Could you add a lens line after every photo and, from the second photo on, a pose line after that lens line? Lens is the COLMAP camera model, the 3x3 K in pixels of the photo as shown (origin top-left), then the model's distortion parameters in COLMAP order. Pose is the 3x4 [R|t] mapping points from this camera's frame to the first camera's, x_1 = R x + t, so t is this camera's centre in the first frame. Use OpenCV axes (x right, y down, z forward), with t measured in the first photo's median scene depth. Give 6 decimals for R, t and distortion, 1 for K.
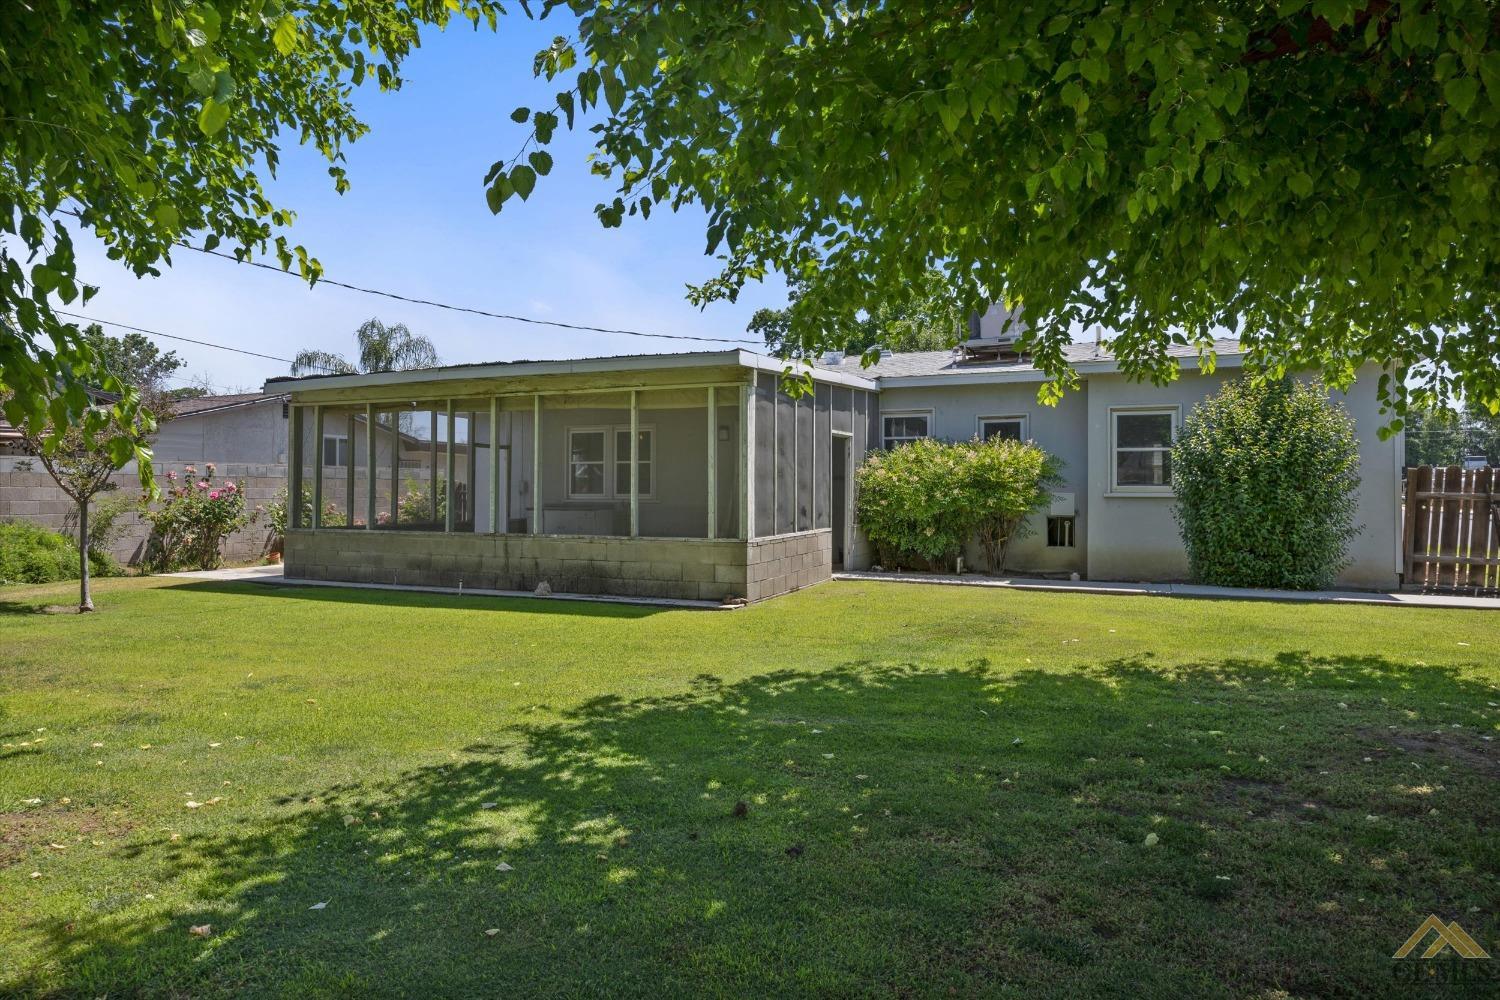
lens RADIAL K [[1007.9, 0, 750.0], [0, 1007.9, 500.0], [0, 0, 1]] dist [0.044042, 0.000509]
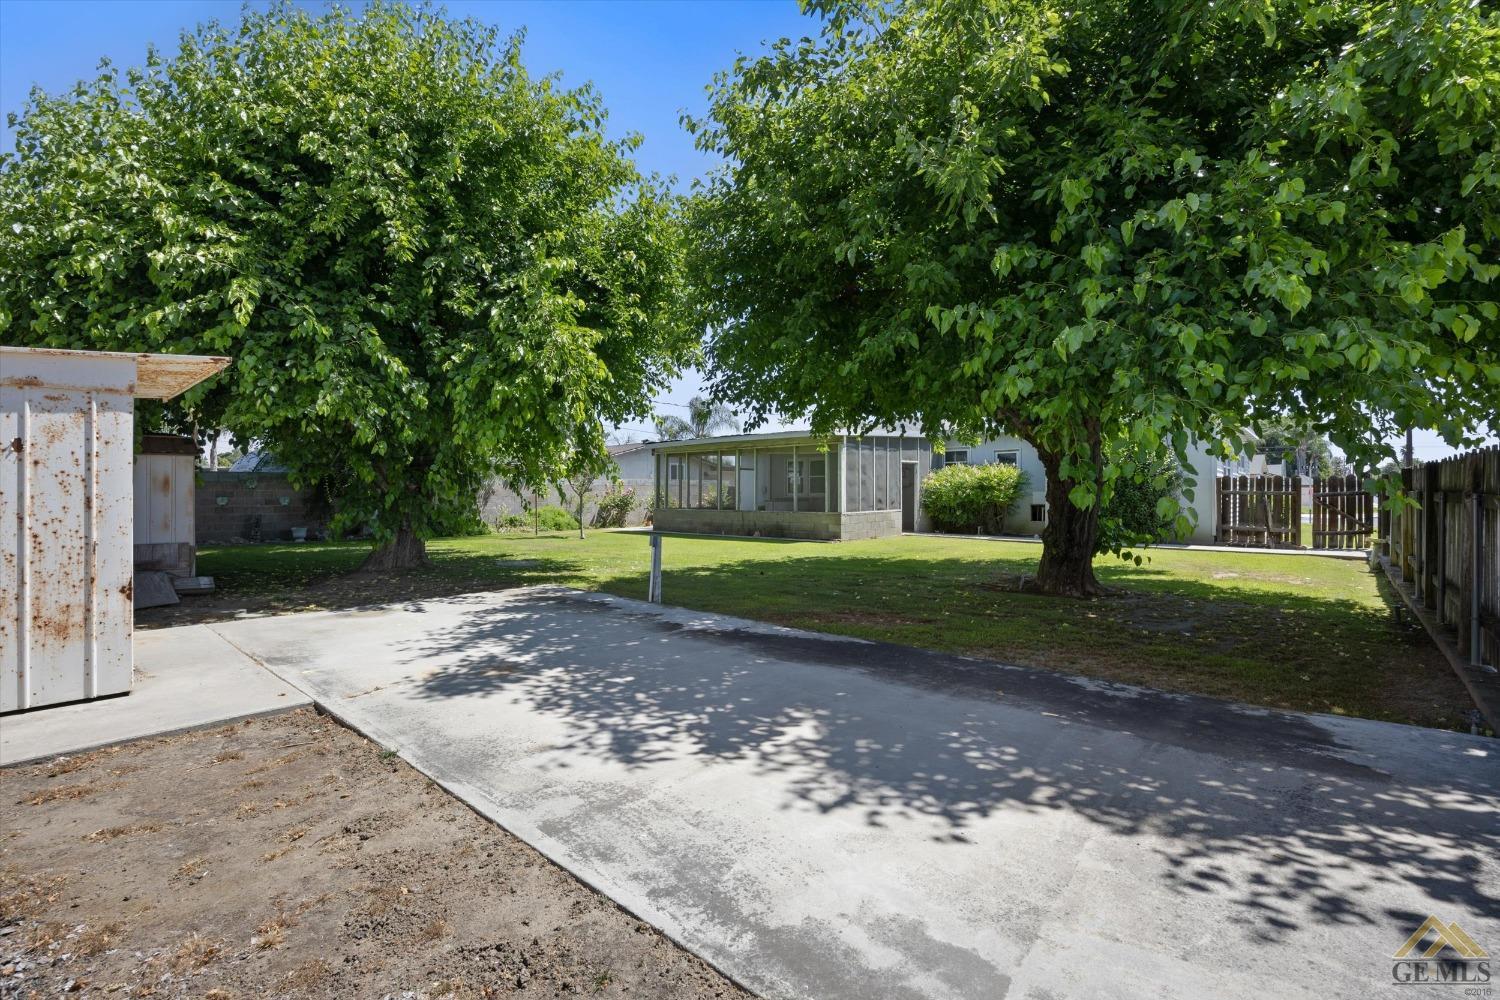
lens RADIAL K [[663.2, 0, 750.0], [0, 663.2, 500.0], [0, 0, 1]] dist [0.000164, 0.000013]
pose [[0.960101, 0.000376, -0.279653, 0.153258], [0.000864, 0.999990, 0.004310, 0.003237], [0.279652, -0.004380, 0.960091, -0.335467]]
